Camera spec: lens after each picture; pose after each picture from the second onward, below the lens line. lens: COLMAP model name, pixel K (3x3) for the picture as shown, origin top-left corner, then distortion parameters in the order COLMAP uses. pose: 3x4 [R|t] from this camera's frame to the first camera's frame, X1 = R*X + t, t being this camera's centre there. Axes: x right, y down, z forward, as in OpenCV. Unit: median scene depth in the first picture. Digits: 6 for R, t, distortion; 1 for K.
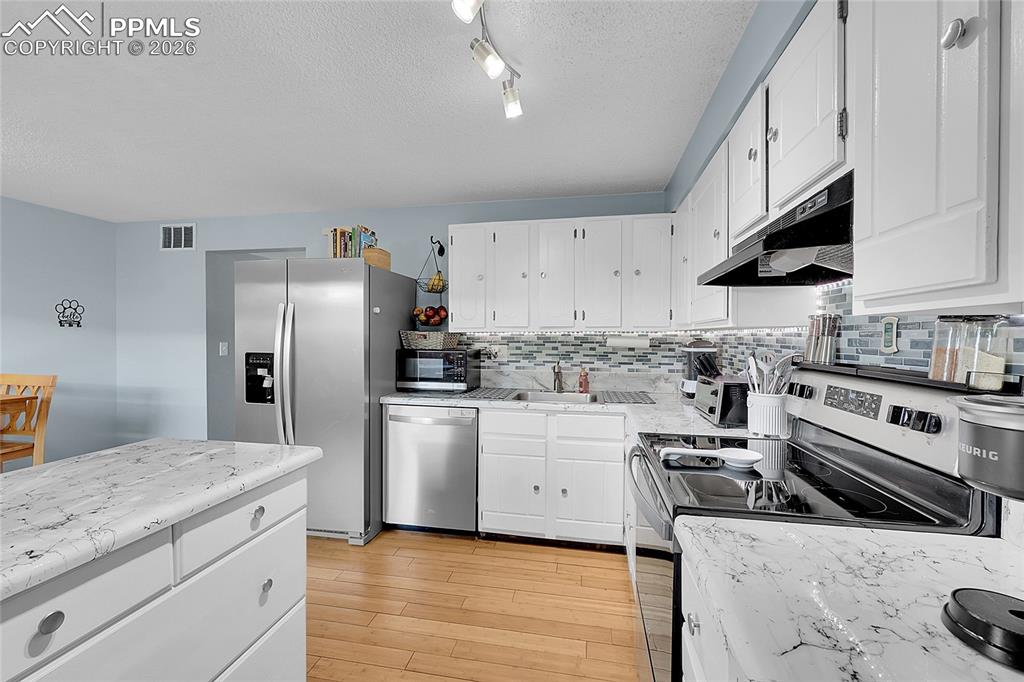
lens RADIAL K [[412.8, 0, 511.1], [0, 412.8, 341.5], [0, 0, 1]] dist [-0.004491, 0.000273]
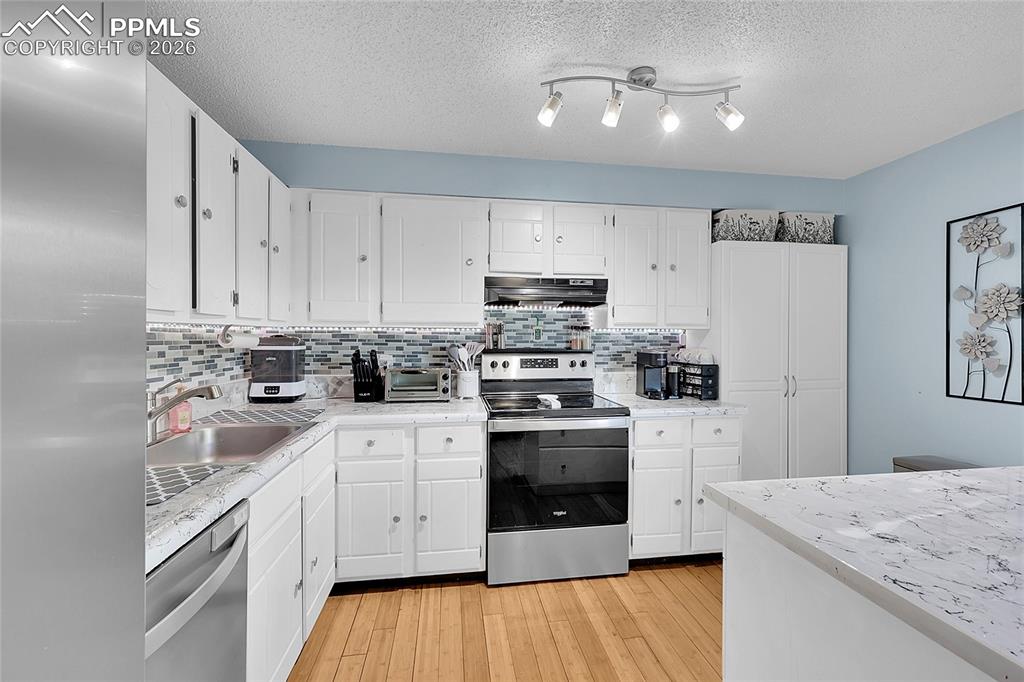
lens RADIAL K [[412.8, 0, 508.1], [0, 412.8, 336.9], [0, 0, 1]] dist [-0.004491, 0.000273]
pose [[-0.324766, -0.008454, 0.945757, -0.757669], [0.003347, 0.999944, 0.010088, -0.015490], [-0.945789, 0.006442, -0.324719, 1.131069]]
